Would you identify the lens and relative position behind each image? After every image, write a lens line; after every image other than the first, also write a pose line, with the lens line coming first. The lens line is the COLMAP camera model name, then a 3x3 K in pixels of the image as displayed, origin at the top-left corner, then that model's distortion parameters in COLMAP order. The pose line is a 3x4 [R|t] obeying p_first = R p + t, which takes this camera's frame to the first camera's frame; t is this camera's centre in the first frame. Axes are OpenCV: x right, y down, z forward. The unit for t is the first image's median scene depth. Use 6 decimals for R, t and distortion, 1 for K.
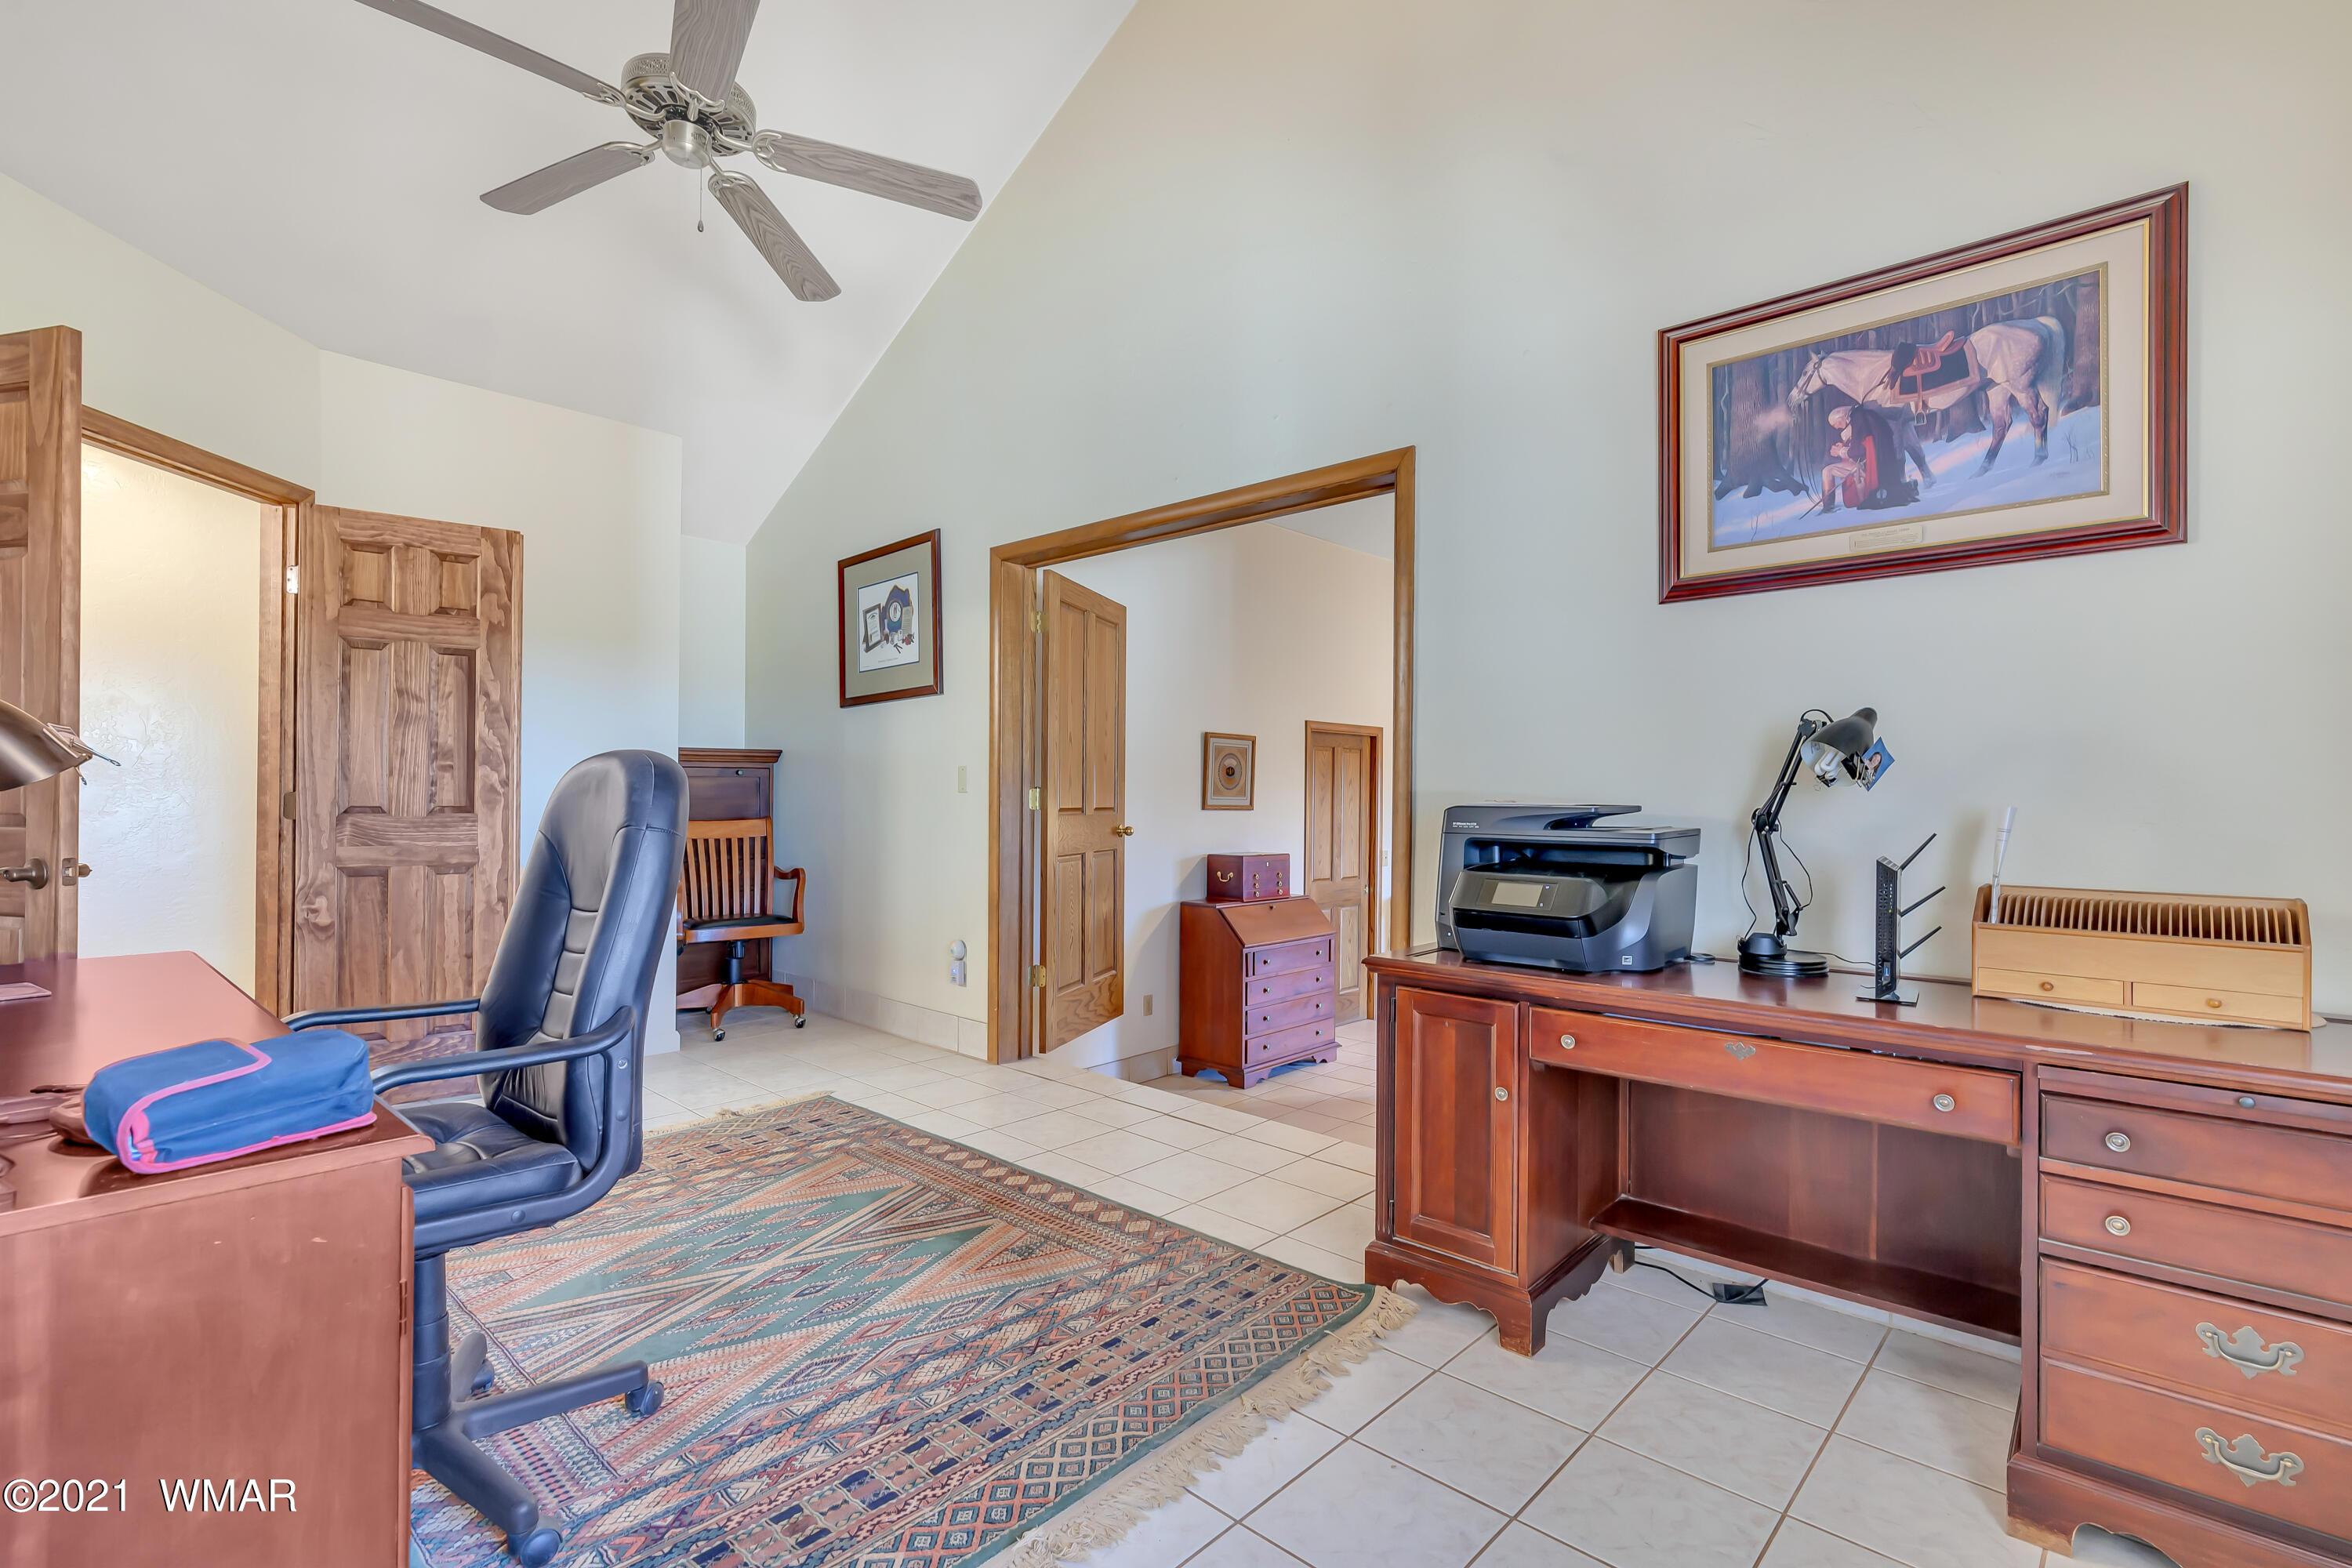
lens RADIAL K [[1057.9, 0, 1177.0], [0, 1057.9, 788.0], [0, 0, 1]] dist [0.001051, 0.000037]
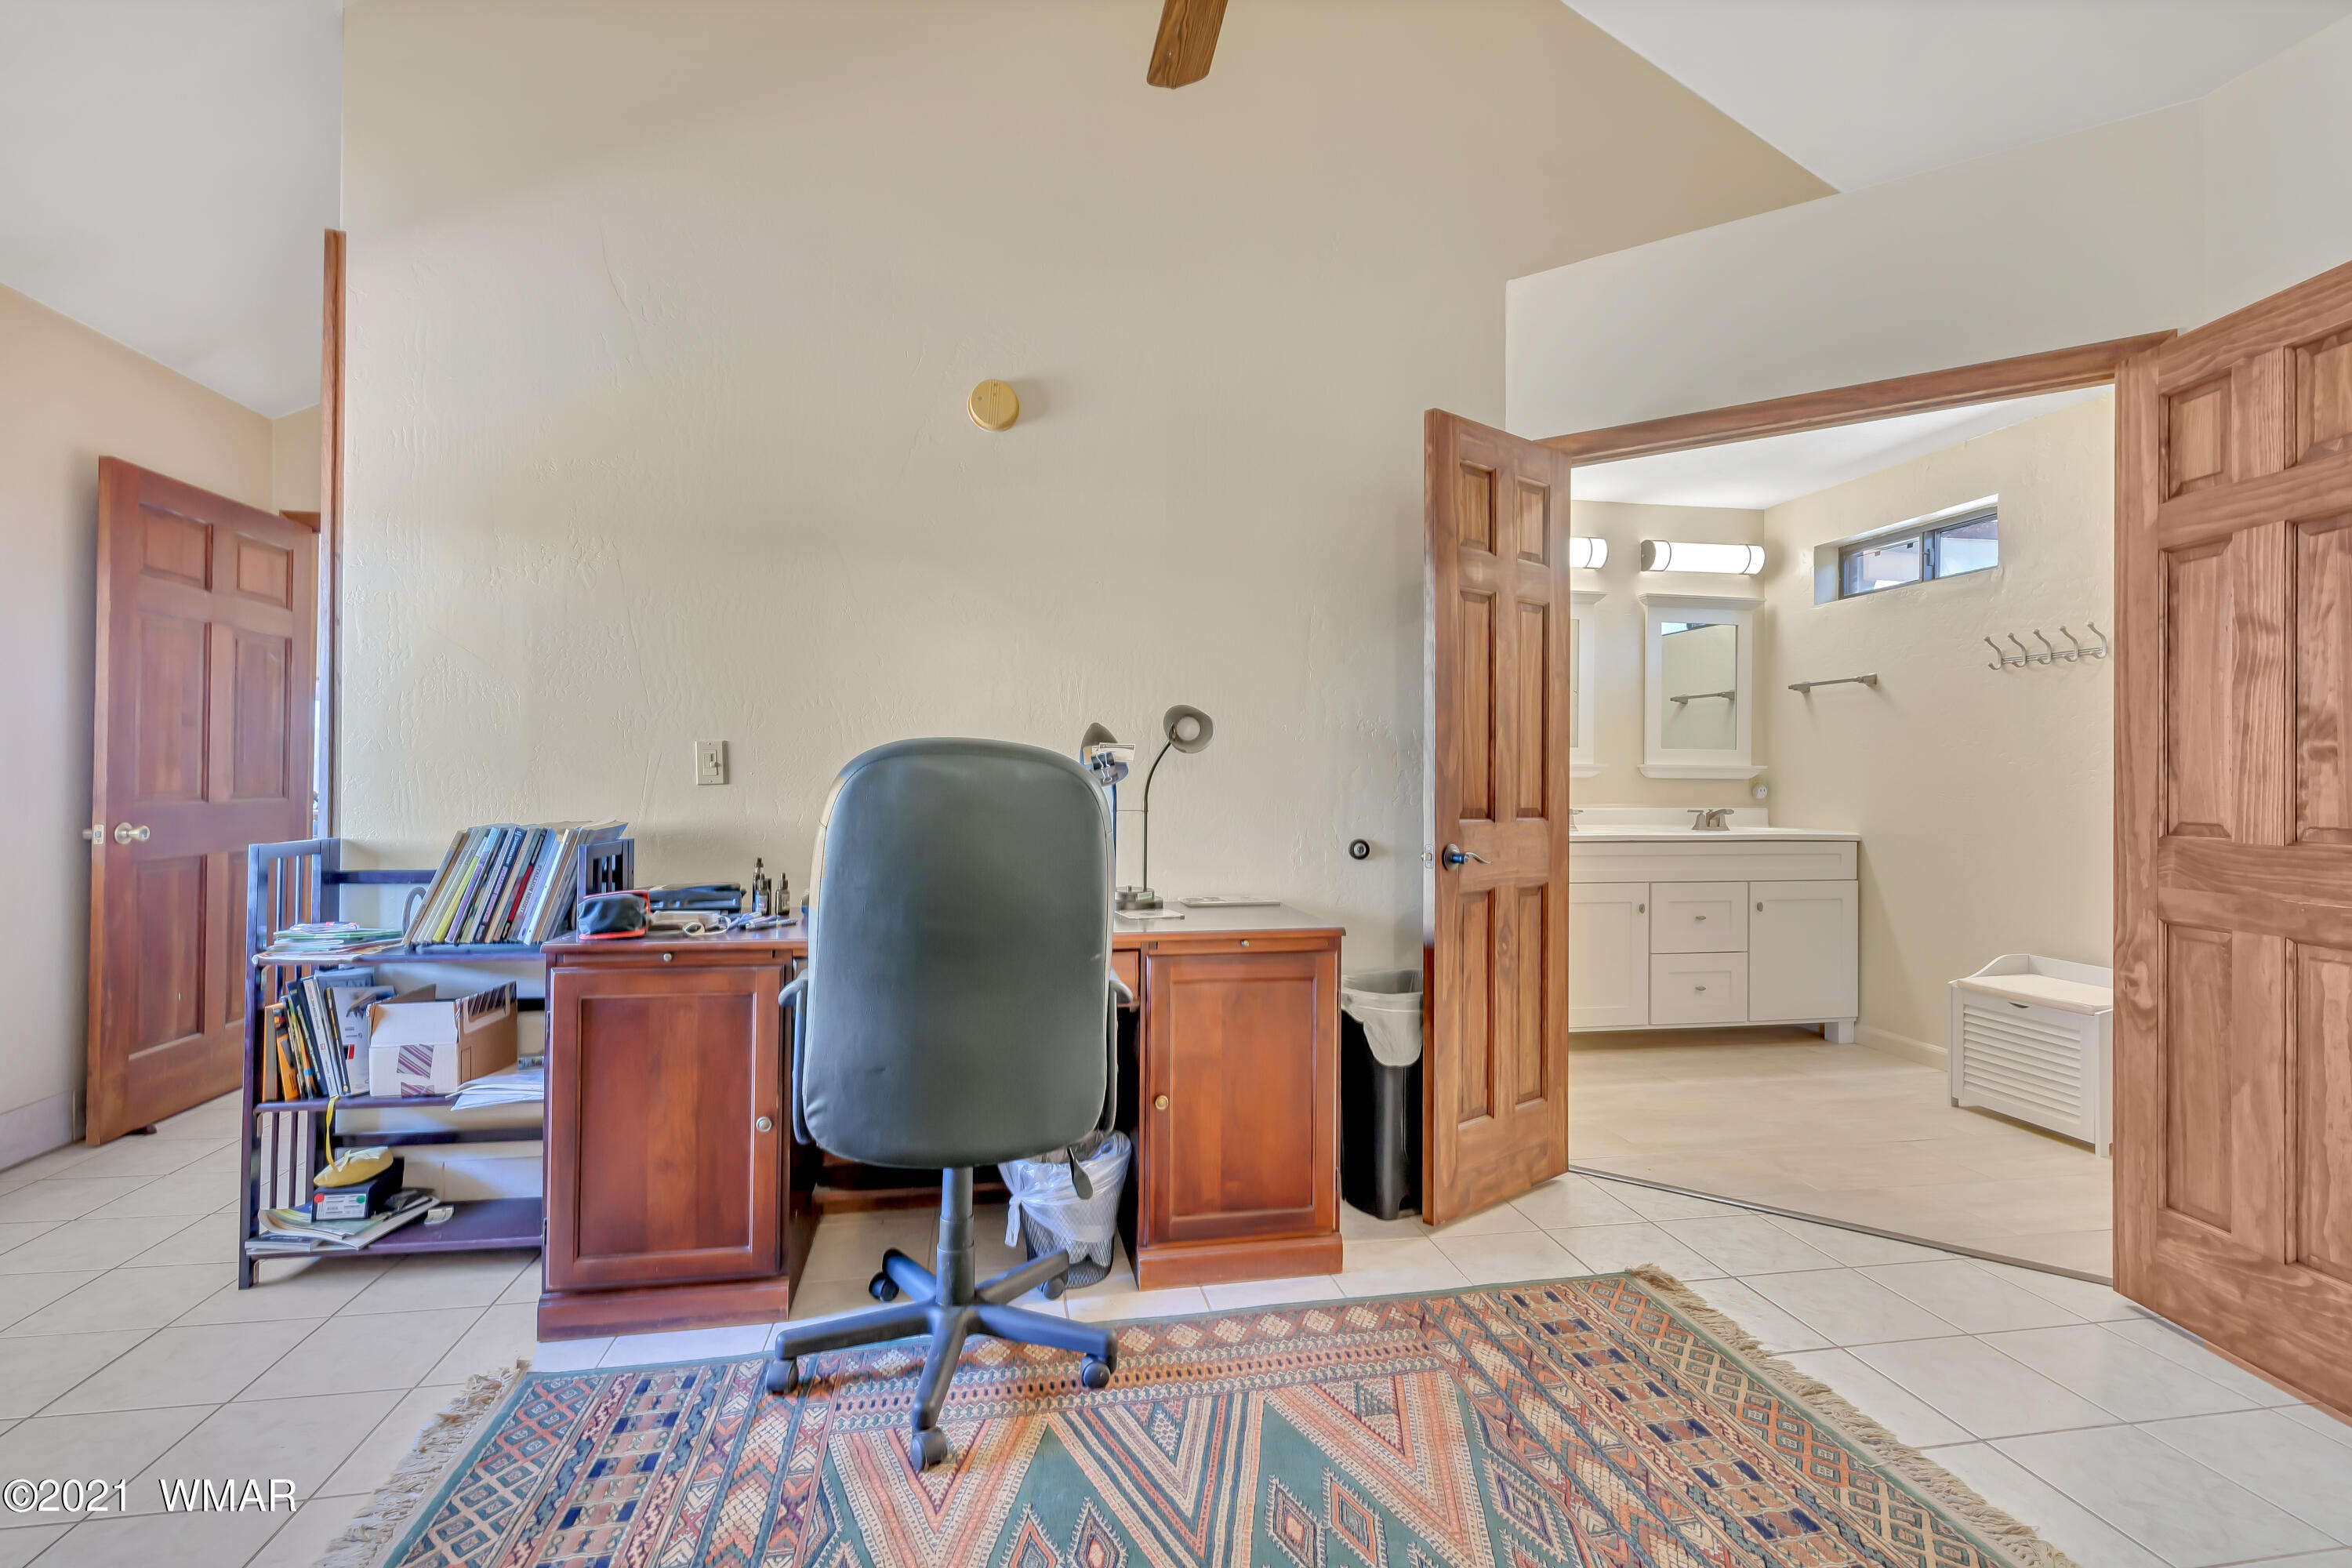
lens RADIAL K [[1057.9, 0, 1173.0], [0, 1057.9, 775.5], [0, 0, 1]] dist [0.001051, 0.000037]
pose [[-0.604866, -0.015243, -0.796182, 0.054962], [-0.007609, 0.999882, -0.013362, 0.002712], [0.796291, -0.002025, -0.604910, 0.901194]]
